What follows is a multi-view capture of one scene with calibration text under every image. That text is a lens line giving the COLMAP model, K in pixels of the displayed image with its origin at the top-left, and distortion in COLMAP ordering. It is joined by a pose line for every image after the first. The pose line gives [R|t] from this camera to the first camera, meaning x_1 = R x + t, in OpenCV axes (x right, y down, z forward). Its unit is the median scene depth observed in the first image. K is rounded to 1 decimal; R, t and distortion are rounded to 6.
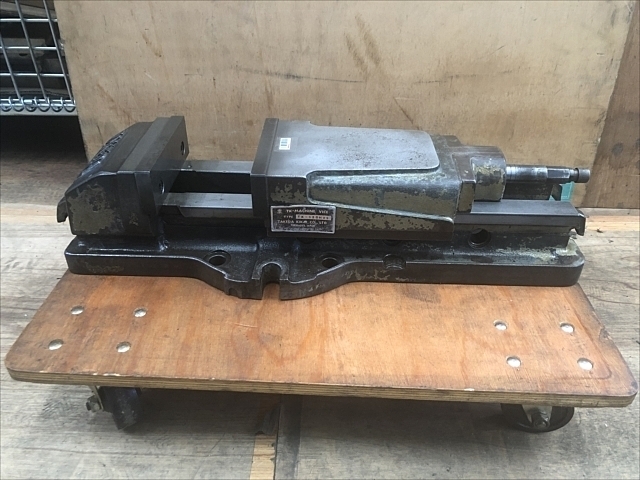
lens RADIAL K [[527.0, 0, 319.4], [0, 527.0, 242.1], [0, 0, 1]] dist [0.006528, -0.017930]
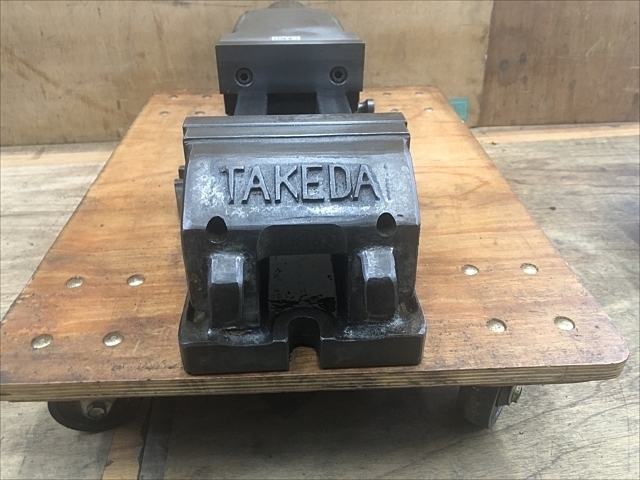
lens RADIAL K [[527.0, 0, 323.6], [0, 527.0, 242.5], [0, 0, 1]] dist [0.006528, -0.017930]
pose [[0.991576, -0.079441, 0.102301, 0.077920], [0.080918, 0.996667, -0.010364, 0.163788], [-0.101137, 0.018554, 0.994699, -0.000306]]
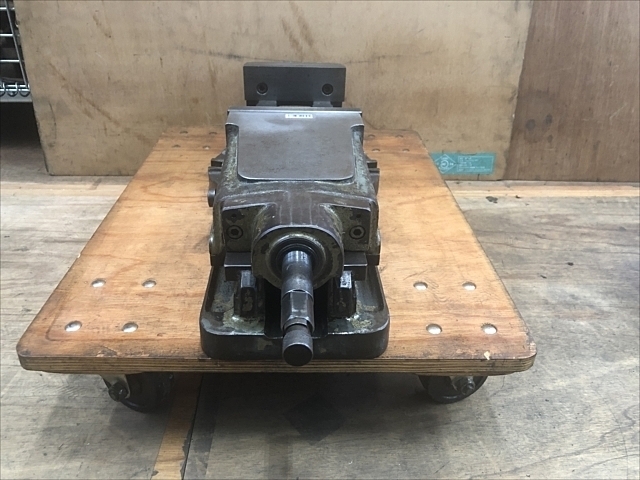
lens RADIAL K [[527.0, 0, 323.0], [0, 527.0, 241.0], [0, 0, 1]] dist [0.006528, -0.017930]
pose [[0.998088, -0.015139, 0.059933, 0.060782], [0.019543, 0.997097, -0.073593, 0.148448], [-0.058644, 0.074624, 0.995486, -0.066490]]
